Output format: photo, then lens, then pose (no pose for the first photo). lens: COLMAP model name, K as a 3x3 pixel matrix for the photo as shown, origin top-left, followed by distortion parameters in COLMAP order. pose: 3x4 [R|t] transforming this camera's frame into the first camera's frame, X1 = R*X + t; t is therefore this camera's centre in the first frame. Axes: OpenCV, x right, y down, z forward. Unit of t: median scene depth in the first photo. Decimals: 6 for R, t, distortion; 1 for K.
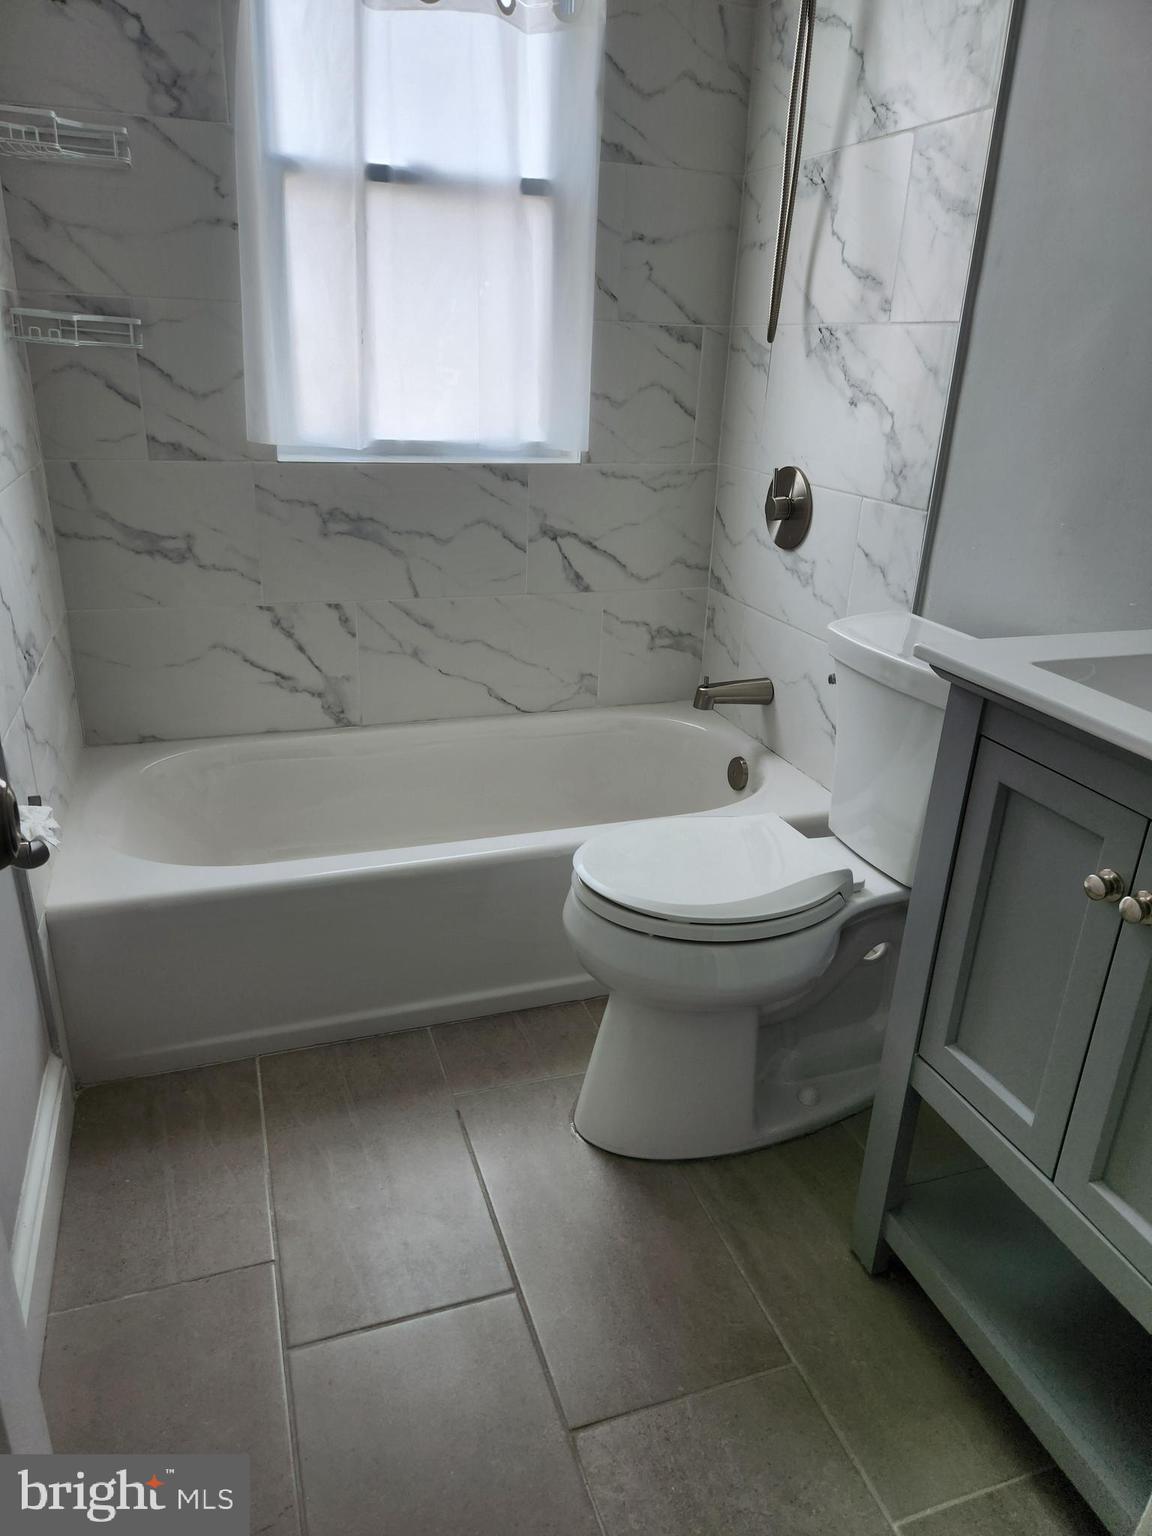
lens RADIAL K [[1023.6, 0, 567.3], [0, 1023.6, 758.1], [0, 0, 1]] dist [0.046428, -0.045222]
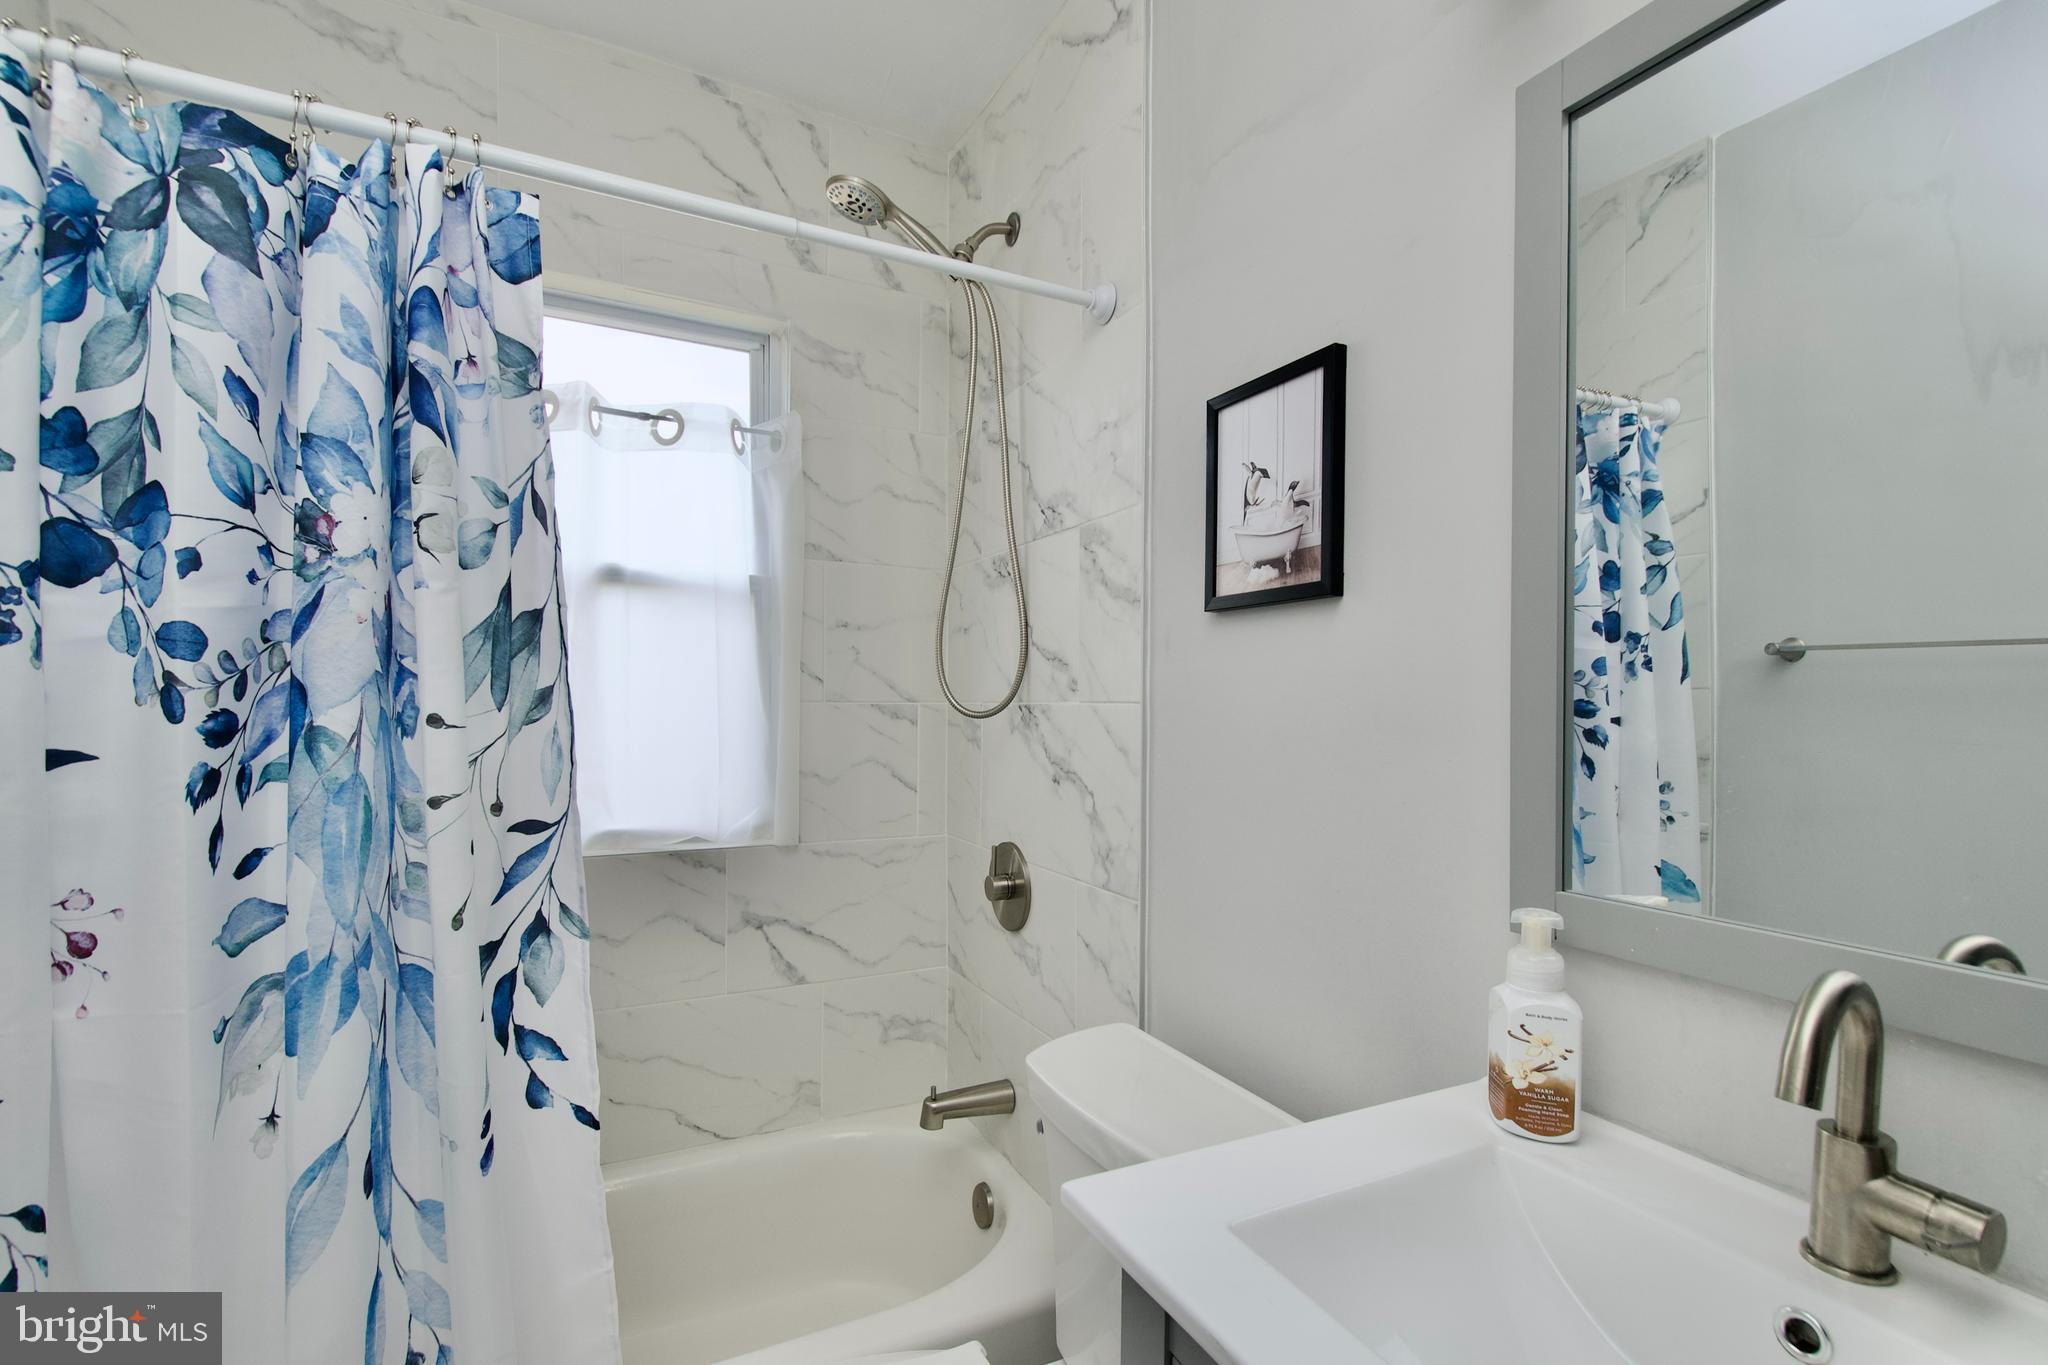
lens RADIAL K [[907.4, 0, 1038.5], [0, 907.4, 701.9], [0, 0, 1]] dist [-0.001087, -0.003501]
pose [[0.990527, -0.023807, 0.135240, 0.147271], [0.072344, 0.927571, -0.366576, -0.106867], [-0.116718, 0.372887, 0.920506, 0.212635]]
